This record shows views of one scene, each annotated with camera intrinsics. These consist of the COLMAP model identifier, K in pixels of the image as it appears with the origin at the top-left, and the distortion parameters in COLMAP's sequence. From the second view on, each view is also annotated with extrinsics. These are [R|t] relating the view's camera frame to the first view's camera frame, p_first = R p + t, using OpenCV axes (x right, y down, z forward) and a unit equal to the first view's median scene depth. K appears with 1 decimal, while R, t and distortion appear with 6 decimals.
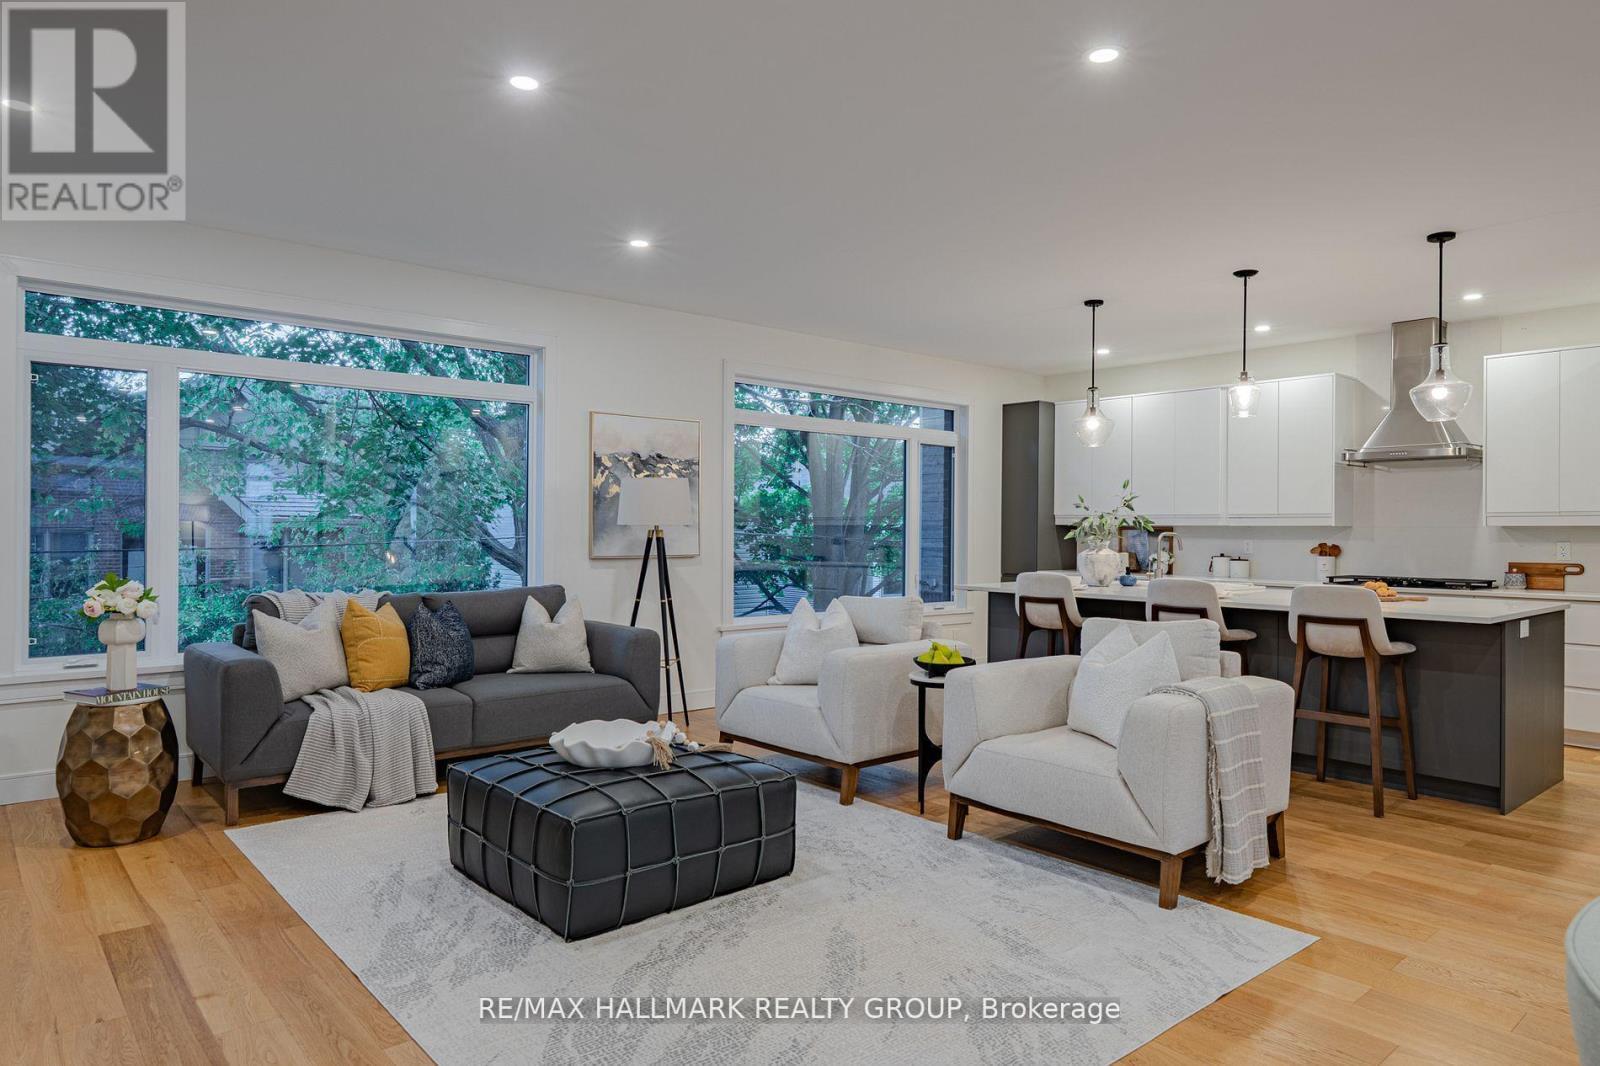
lens RADIAL K [[1023.6, 0, 800.0], [0, 1023.6, 533.0], [0, 0, 1]] dist [-0.002053, 0.000345]
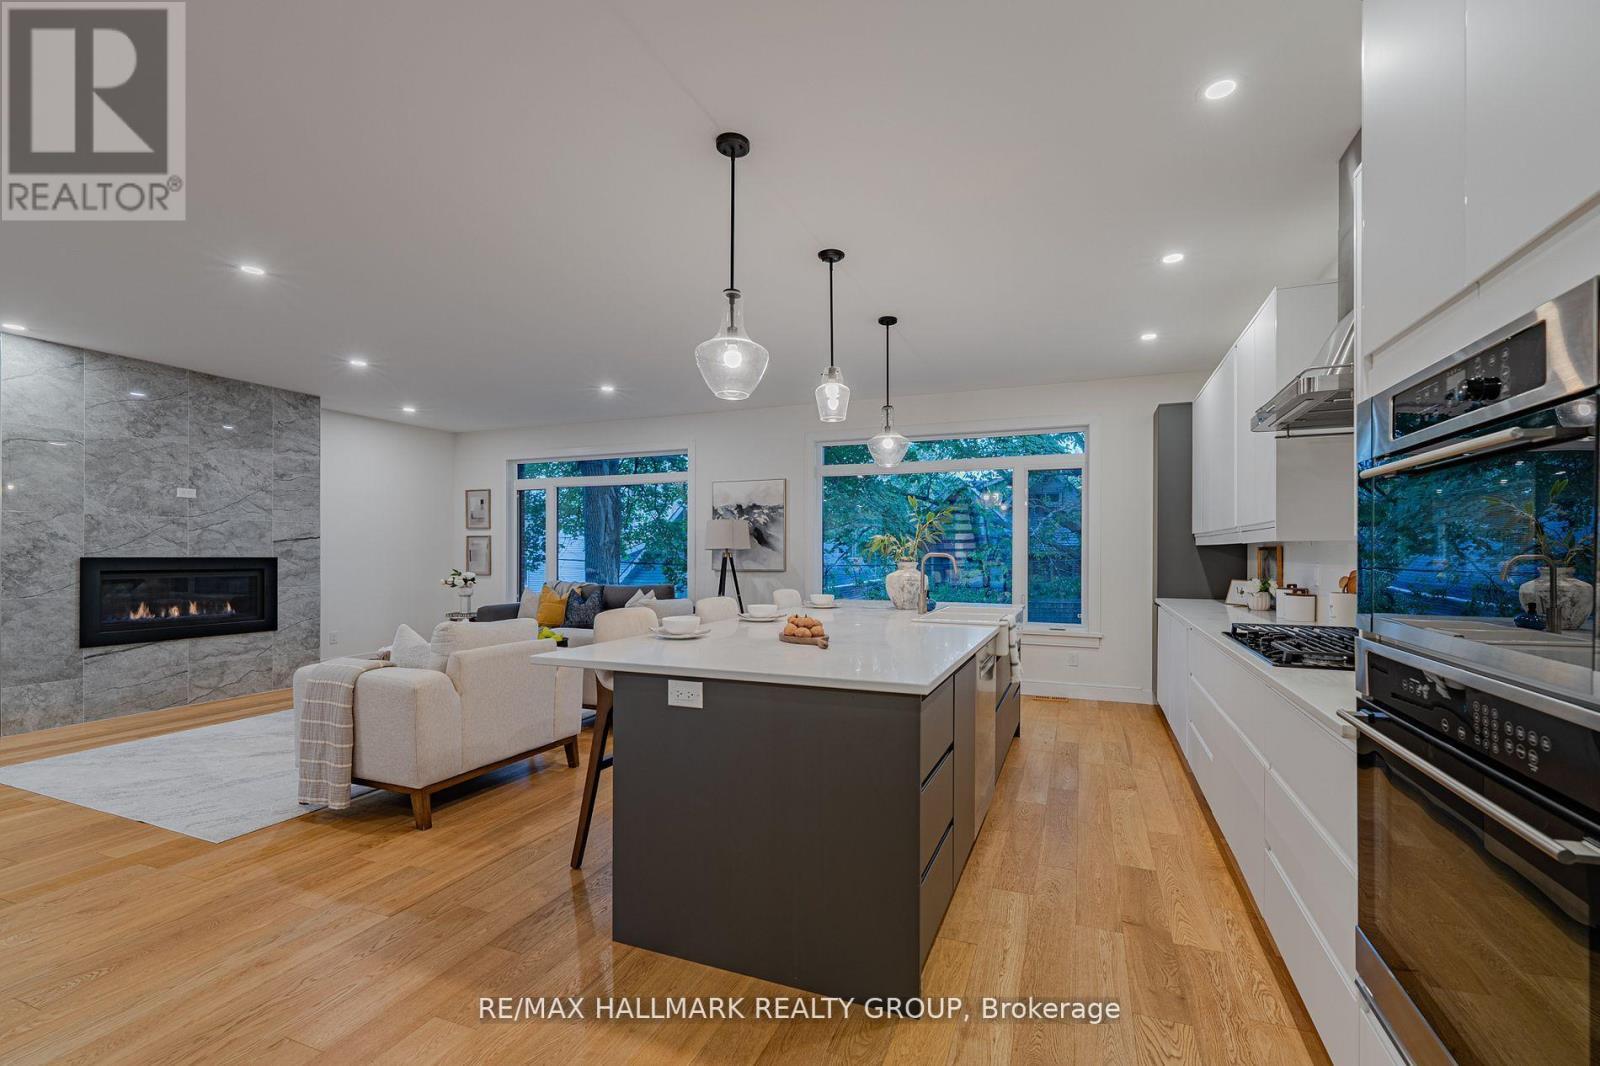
lens RADIAL K [[666.2, 0, 804.5], [0, 666.2, 555.0], [0, 0, 1]] dist [0.000074, -0.000110]
pose [[0.451854, -0.002564, -0.892088, 0.849221], [-0.002231, 0.999989, -0.004004, 0.004187], [0.892089, 0.003800, 0.451844, 0.659776]]
